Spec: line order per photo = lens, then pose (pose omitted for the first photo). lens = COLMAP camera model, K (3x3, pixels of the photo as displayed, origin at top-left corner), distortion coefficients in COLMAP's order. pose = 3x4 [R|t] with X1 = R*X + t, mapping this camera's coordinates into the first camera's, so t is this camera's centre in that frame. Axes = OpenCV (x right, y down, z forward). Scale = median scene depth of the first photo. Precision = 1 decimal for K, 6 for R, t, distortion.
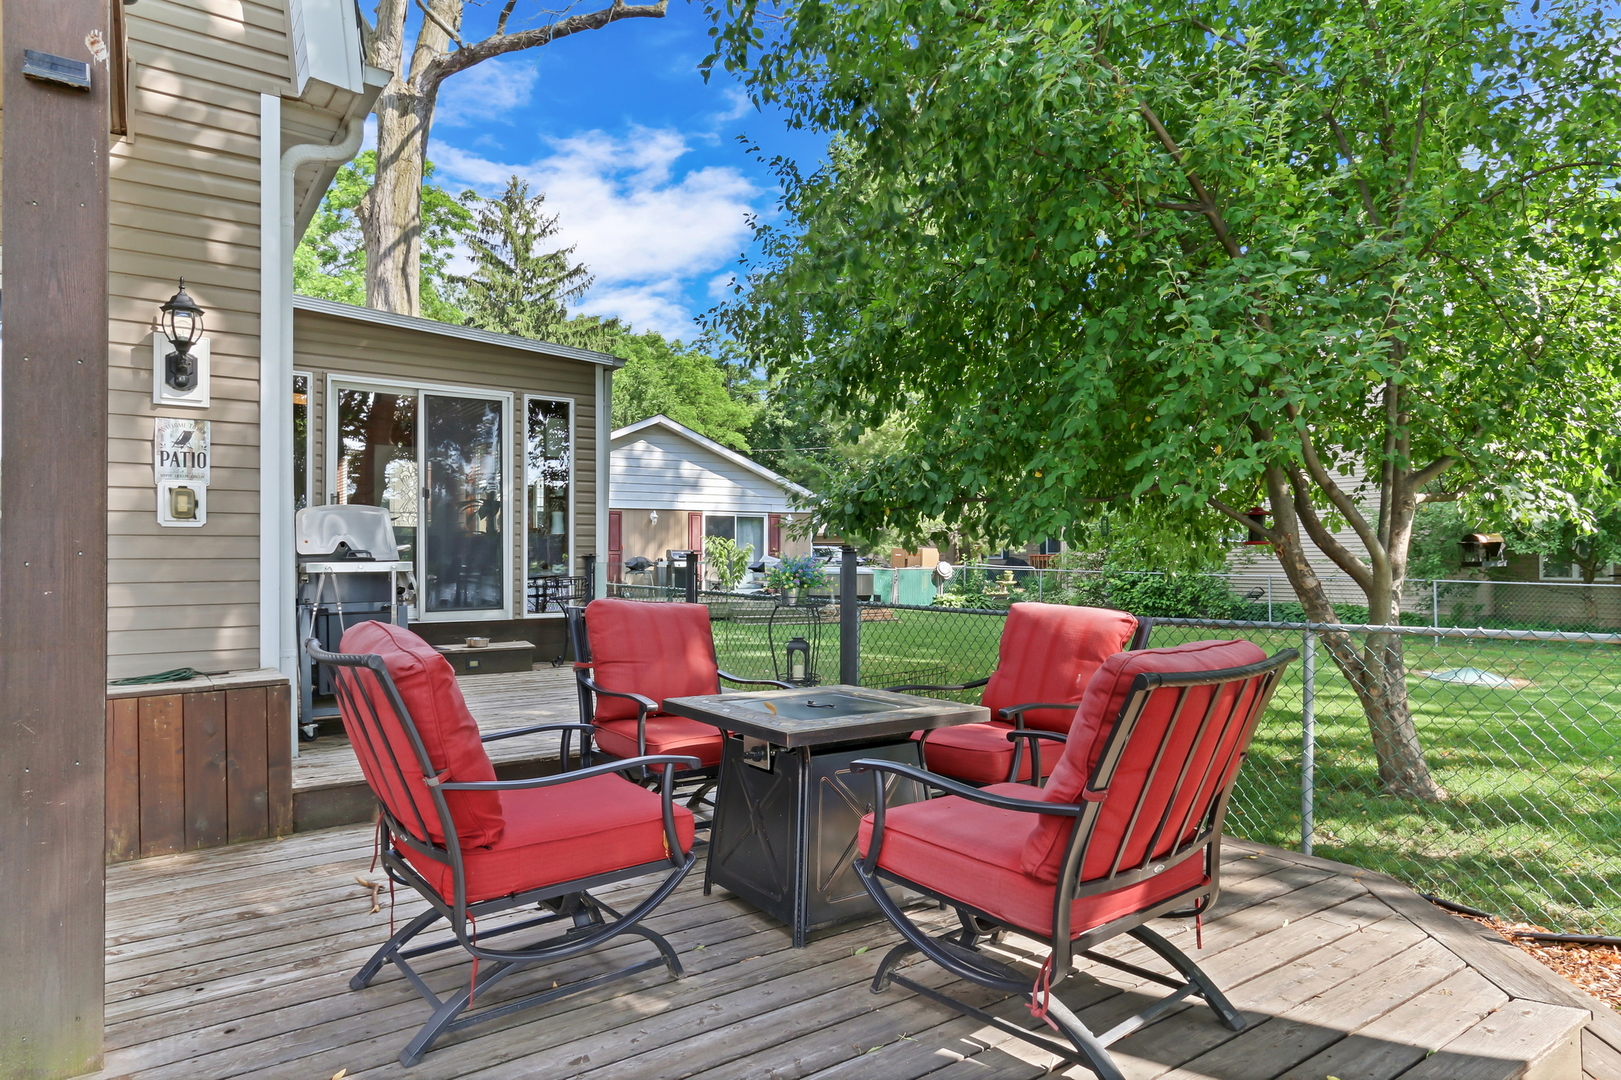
lens RADIAL K [[947.8, 0, 804.7], [0, 947.8, 546.8], [0, 0, 1]] dist [-0.002266, 0.001007]
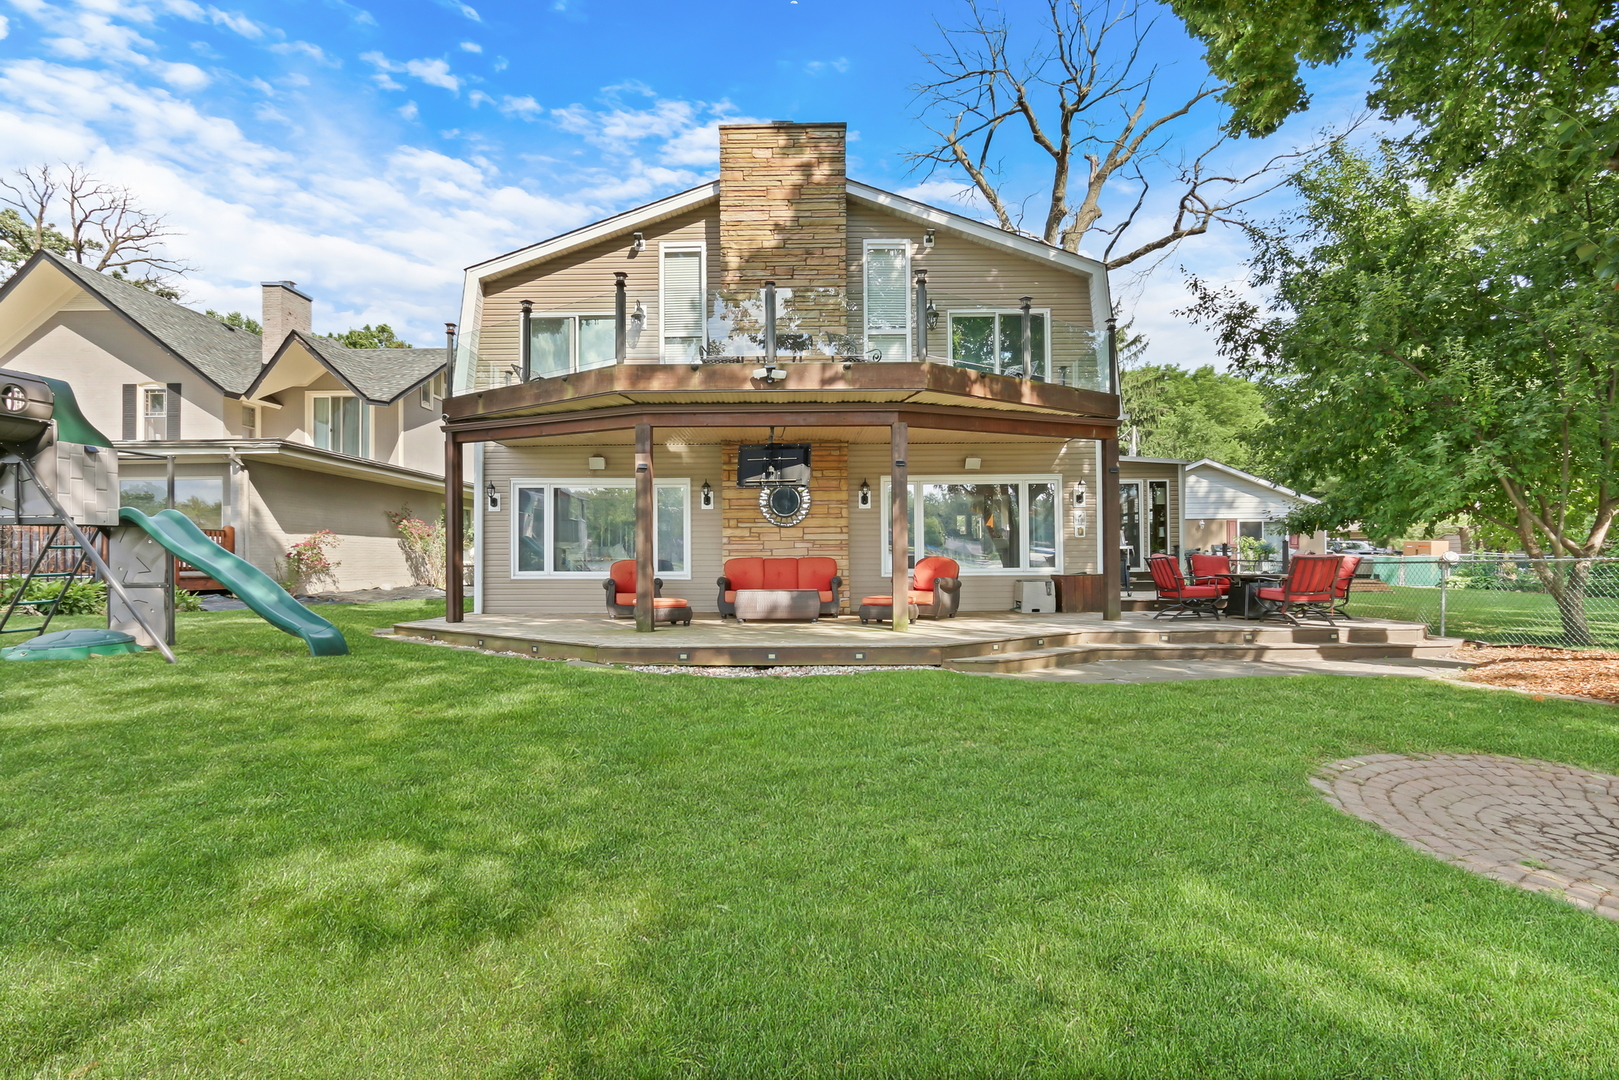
lens RADIAL K [[829.3, 0, 811.0], [0, 829.3, 551.4], [0, 0, 1]] dist [0.001709, -0.000235]
pose [[0.829429, -0.014465, -0.558425, 0.105030], [0.016352, 0.999865, -0.001612, 0.007843], [0.558373, -0.007794, 0.829553, -0.748605]]
